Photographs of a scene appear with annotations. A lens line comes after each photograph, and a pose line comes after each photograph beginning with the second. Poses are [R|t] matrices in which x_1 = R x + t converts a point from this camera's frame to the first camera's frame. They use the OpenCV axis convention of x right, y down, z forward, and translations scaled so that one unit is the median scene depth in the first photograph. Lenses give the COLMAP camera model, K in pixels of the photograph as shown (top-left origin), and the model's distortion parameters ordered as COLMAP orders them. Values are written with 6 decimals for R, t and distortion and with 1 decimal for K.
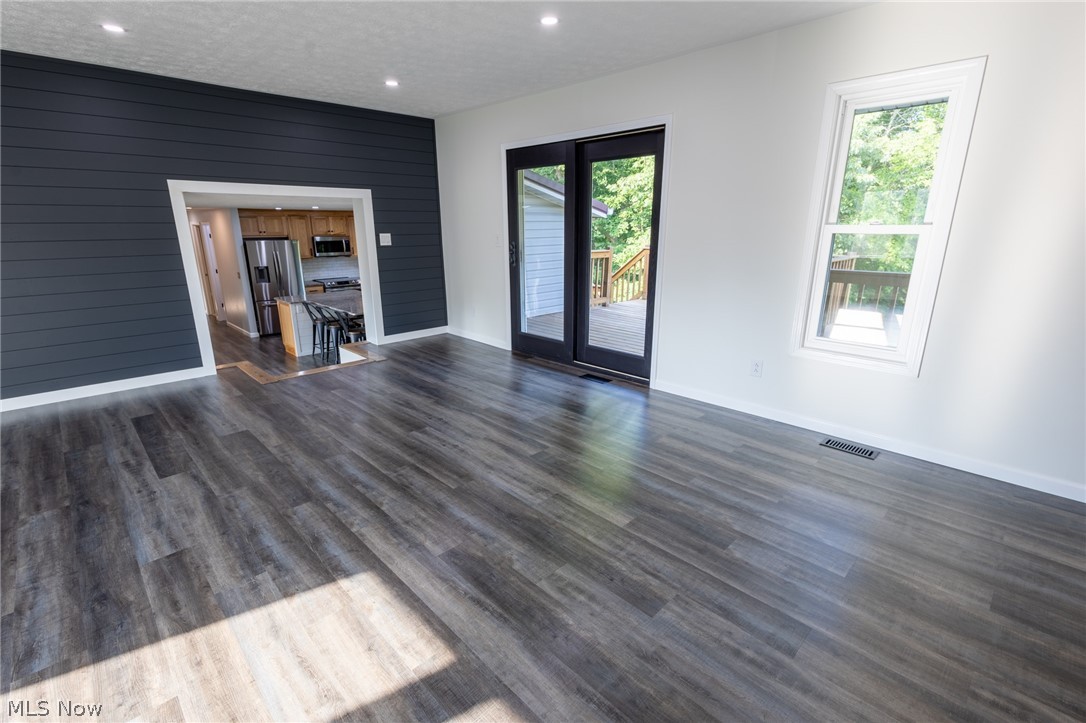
lens RADIAL K [[498.8, 0, 544.3], [0, 498.8, 362.2], [0, 0, 1]] dist [0.004023, -0.000441]
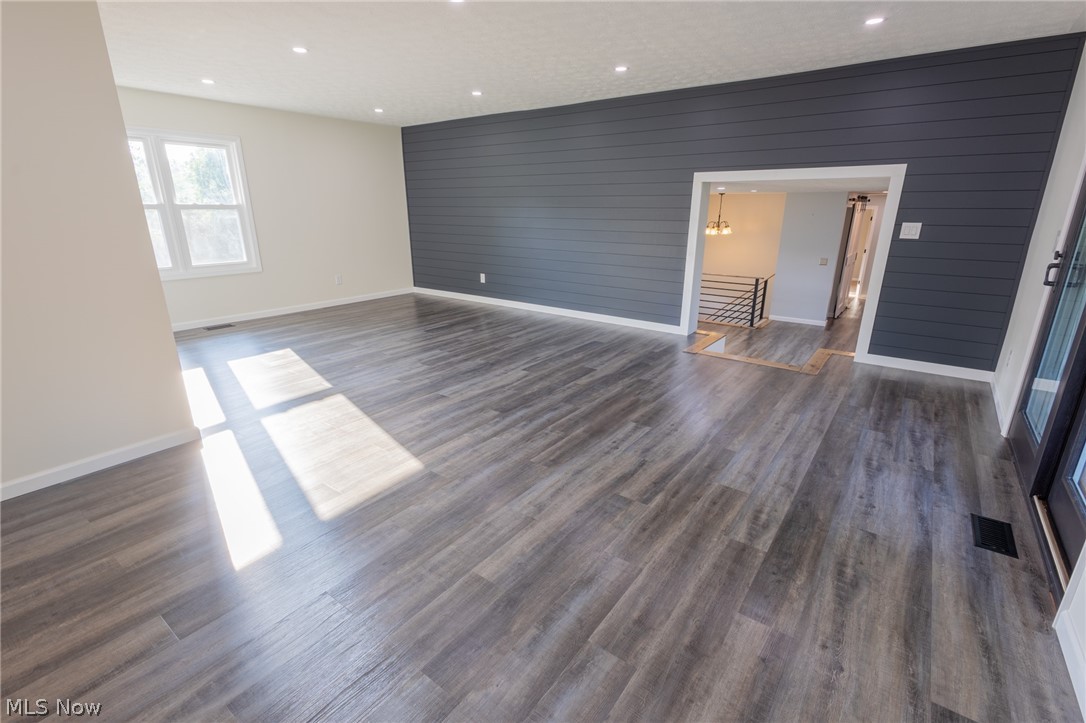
lens RADIAL K [[498.8, 0, 544.3], [0, 498.8, 362.2], [0, 0, 1]] dist [0.004023, -0.000441]
pose [[0.146994, 0.298114, -0.943144, 0.674519], [-0.269521, 0.929494, 0.251793, -0.192458], [0.951710, 0.217185, 0.216978, 0.661628]]
